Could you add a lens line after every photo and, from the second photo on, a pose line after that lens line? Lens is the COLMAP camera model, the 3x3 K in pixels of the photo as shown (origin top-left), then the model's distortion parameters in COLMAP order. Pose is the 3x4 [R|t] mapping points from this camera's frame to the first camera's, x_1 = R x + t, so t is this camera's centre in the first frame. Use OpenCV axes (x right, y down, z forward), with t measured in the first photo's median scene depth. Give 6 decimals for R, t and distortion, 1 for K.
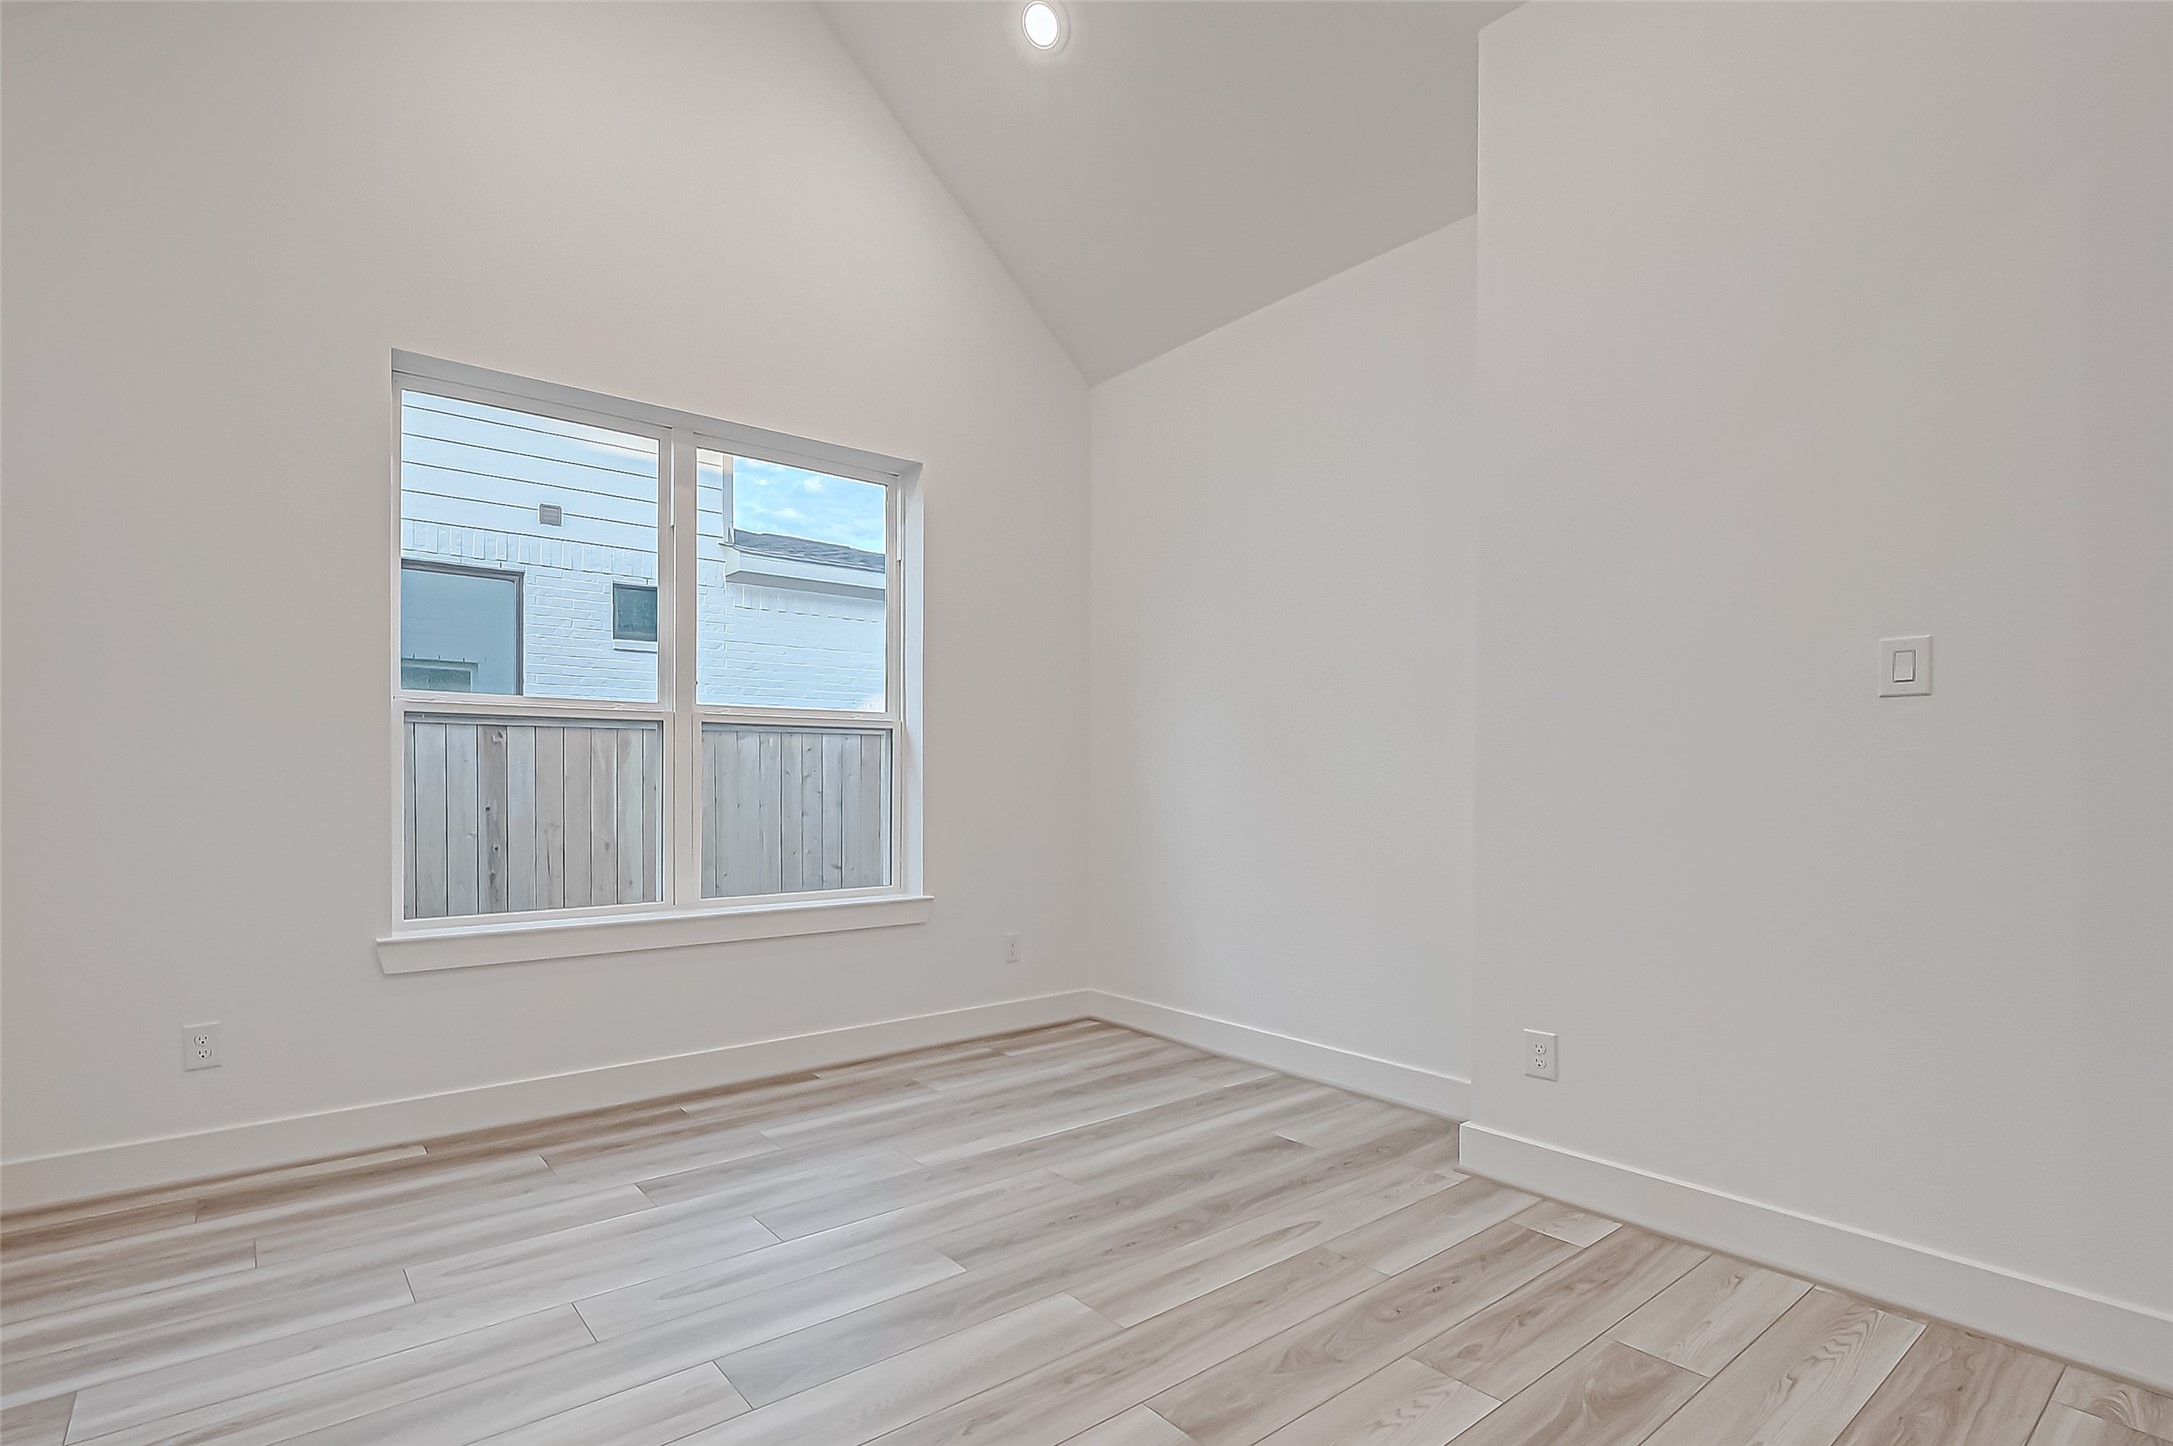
lens RADIAL K [[1066.4, 0, 1071.3], [0, 1066.4, 784.8], [0, 0, 1]] dist [0.001830, -0.000071]
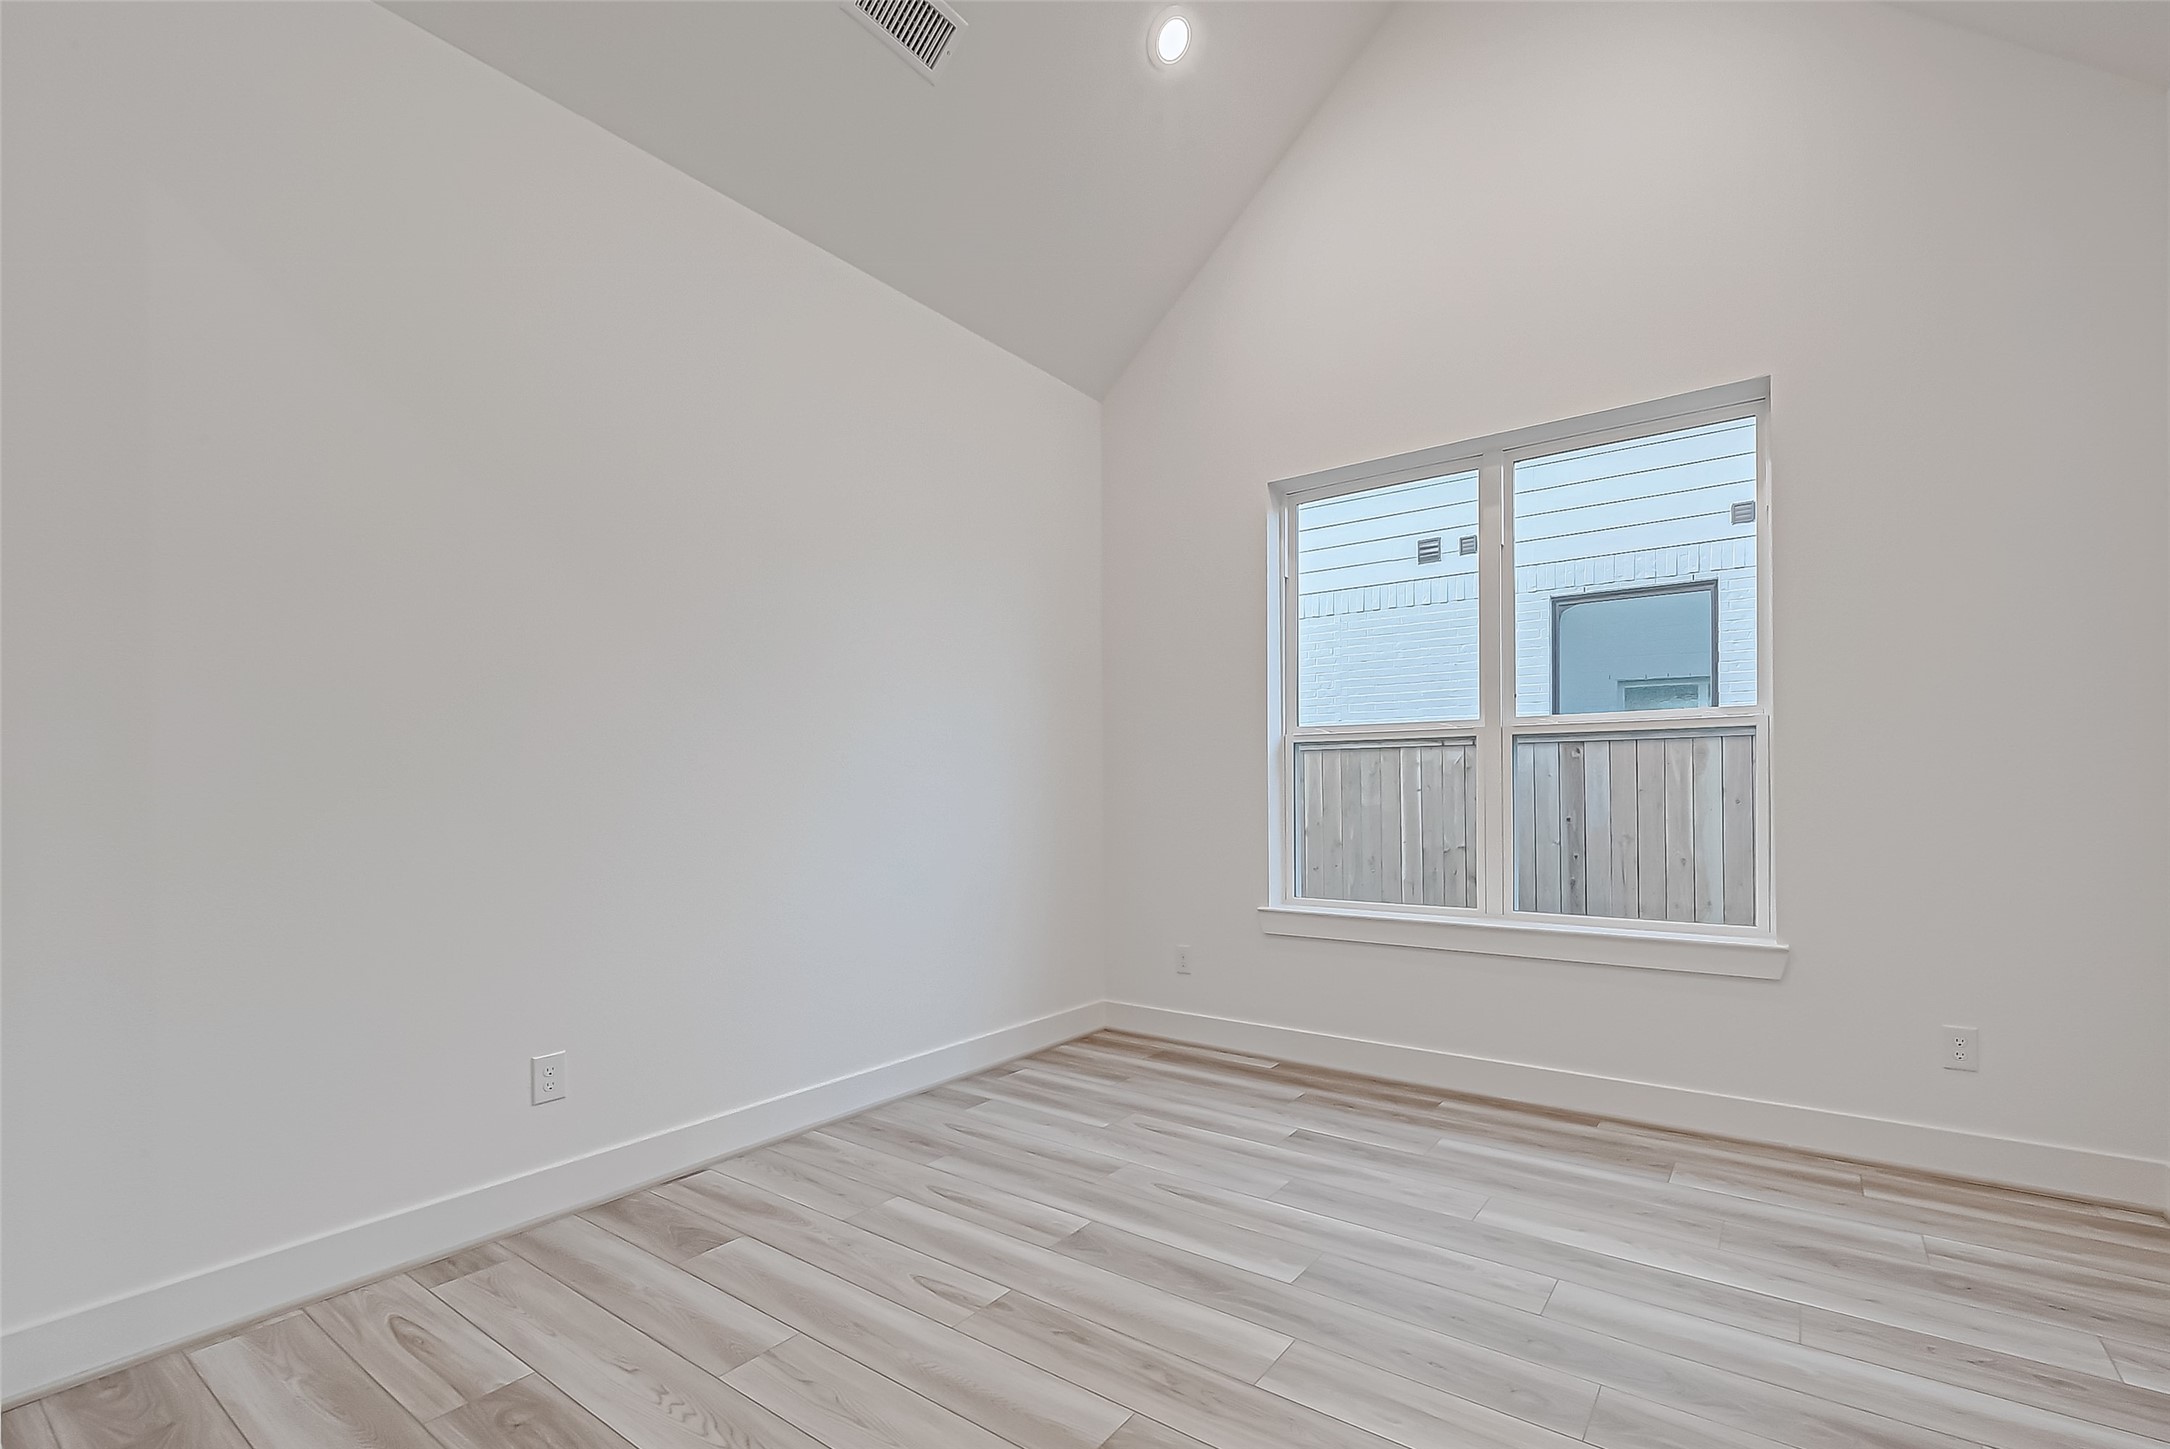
lens RADIAL K [[1065.0, 0, 1069.8], [0, 1065.0, 786.2], [0, 0, 1]] dist [0.001830, -0.000071]
pose [[0.190516, -0.009453, -0.981639, 0.567005], [0.000478, 0.999954, -0.009536, -0.001442], [0.981684, 0.001347, 0.190512, 0.403928]]
